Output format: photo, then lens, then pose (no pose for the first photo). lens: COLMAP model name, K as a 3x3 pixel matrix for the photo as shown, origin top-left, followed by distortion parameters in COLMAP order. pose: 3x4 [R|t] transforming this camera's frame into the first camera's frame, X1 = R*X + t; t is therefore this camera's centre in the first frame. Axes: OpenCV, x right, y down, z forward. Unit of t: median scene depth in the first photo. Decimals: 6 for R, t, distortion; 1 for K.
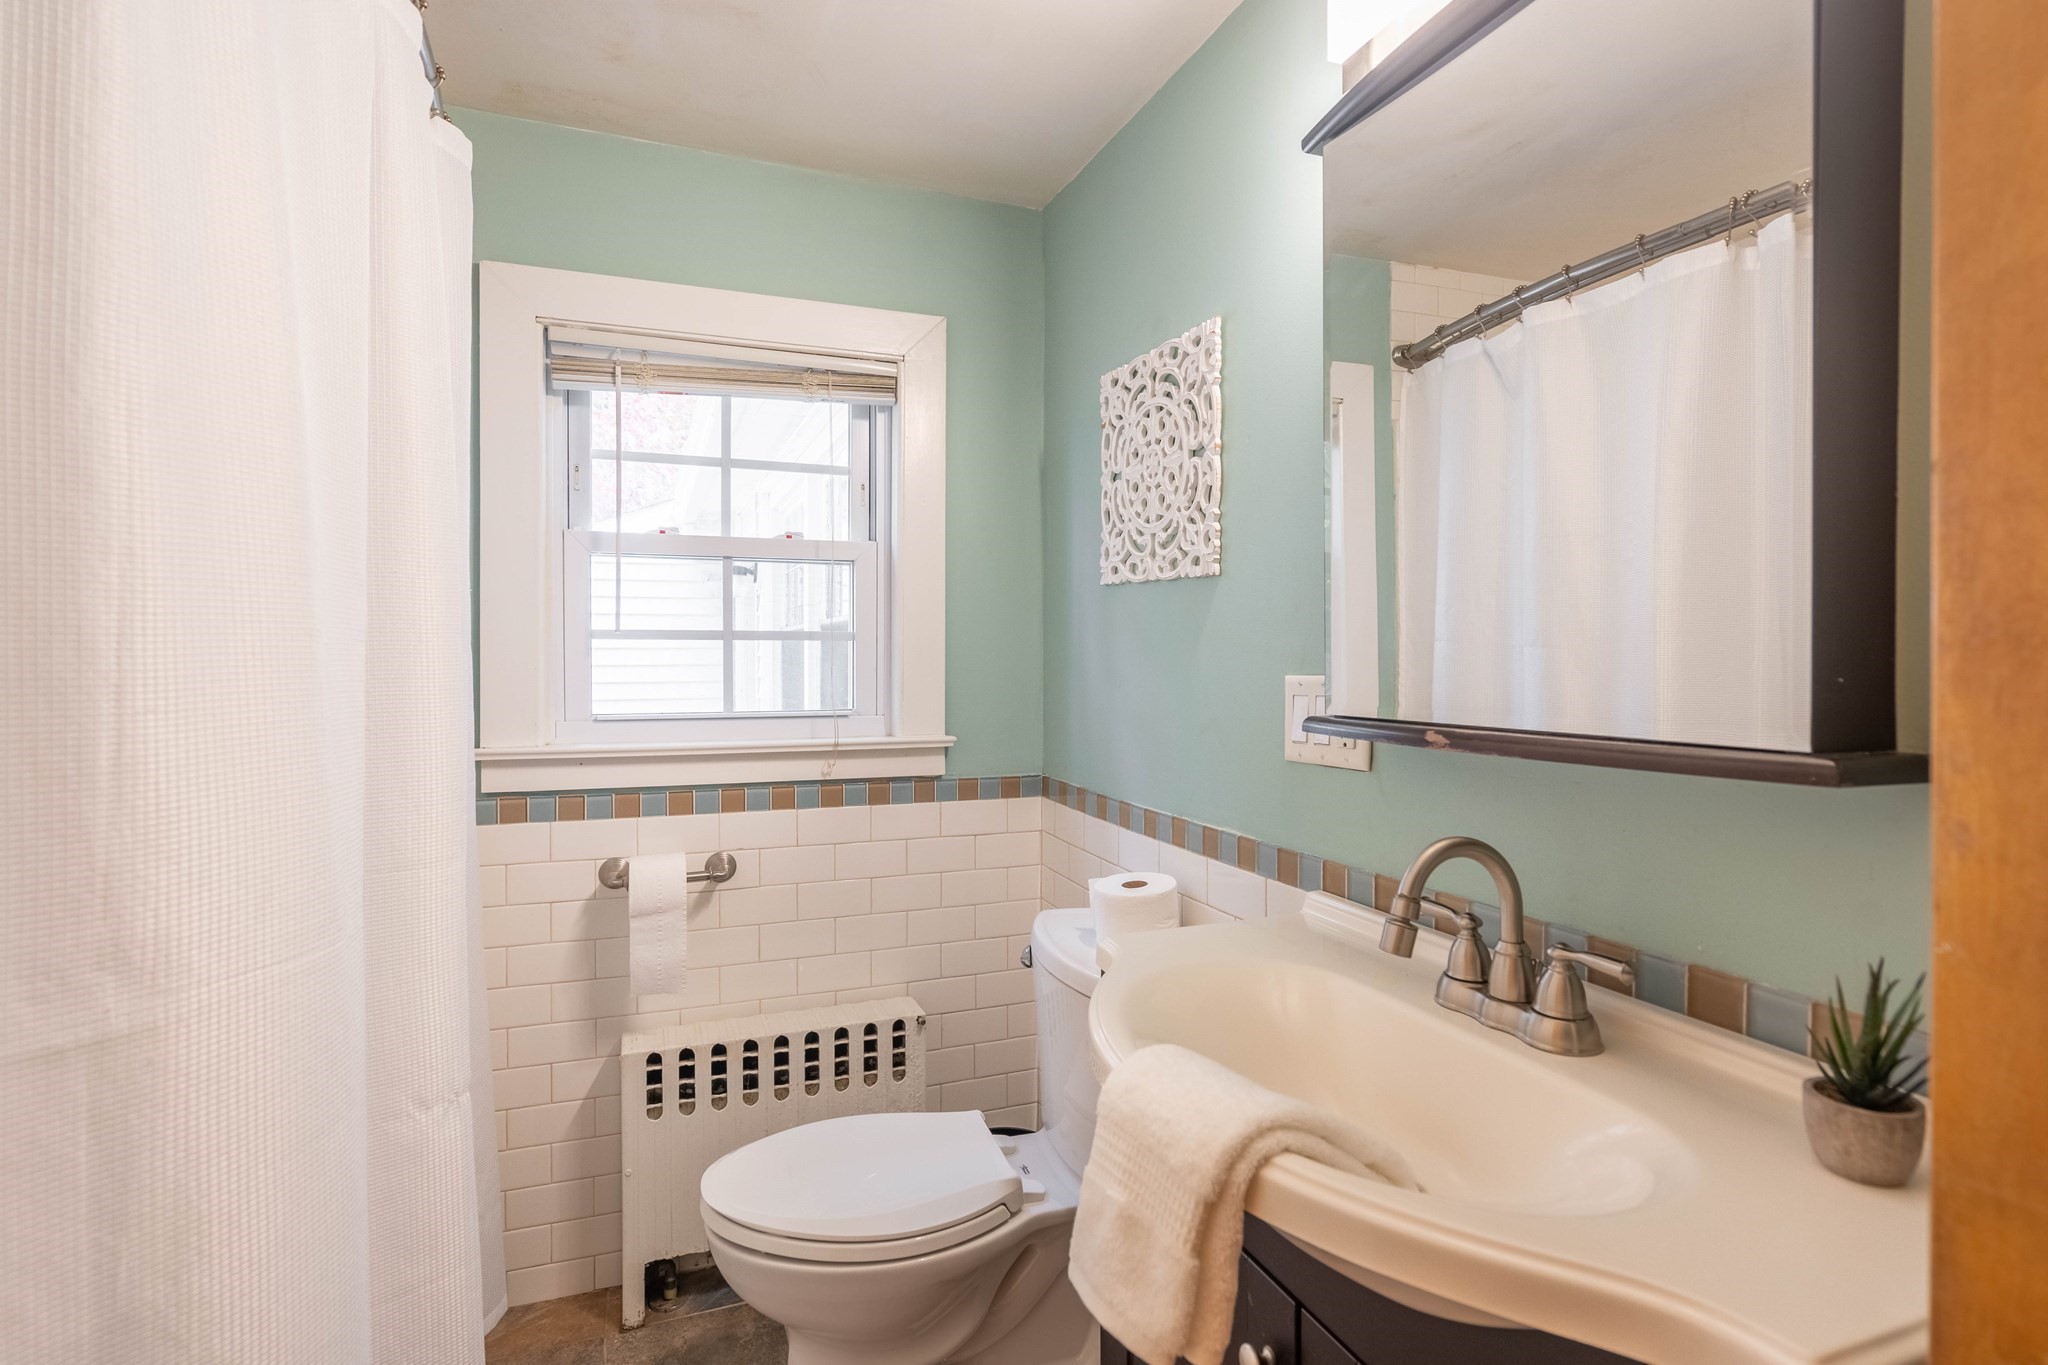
lens RADIAL K [[944.0, 0, 1010.4], [0, 944.0, 677.7], [0, 0, 1]] dist [-0.008041, 0.004956]
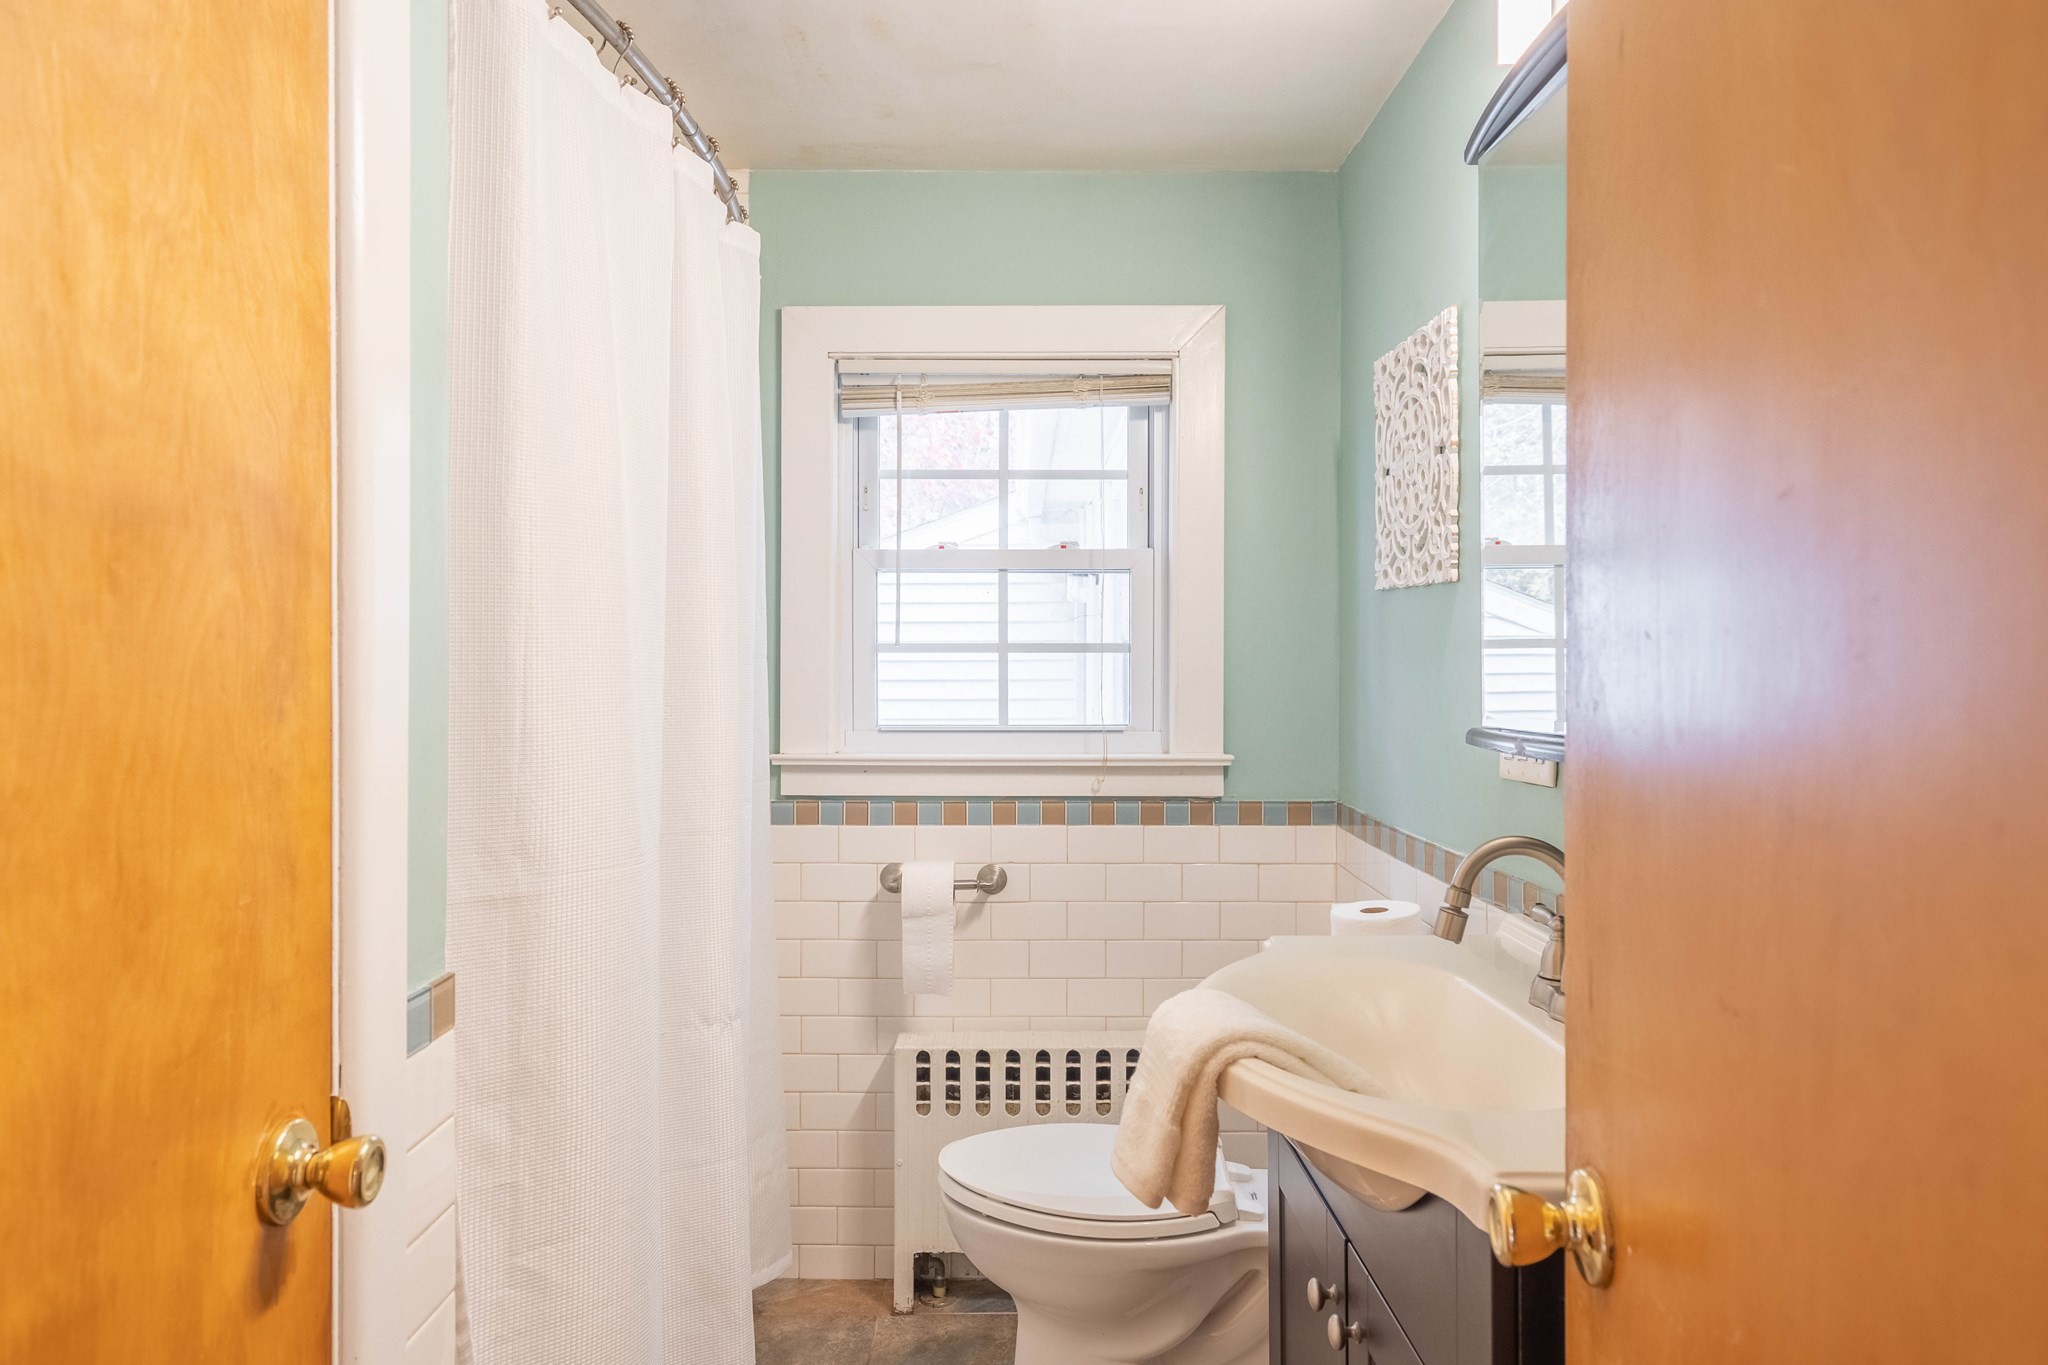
lens RADIAL K [[1188.6, 0, 1033.0], [0, 1188.6, 690.1], [0, 0, 1]] dist [0.006553, -0.001214]
pose [[0.941323, 0.004205, -0.337480, 0.171499], [-0.006031, 0.999972, -0.004363, 0.005256], [0.337453, 0.006143, 0.941322, -0.190459]]
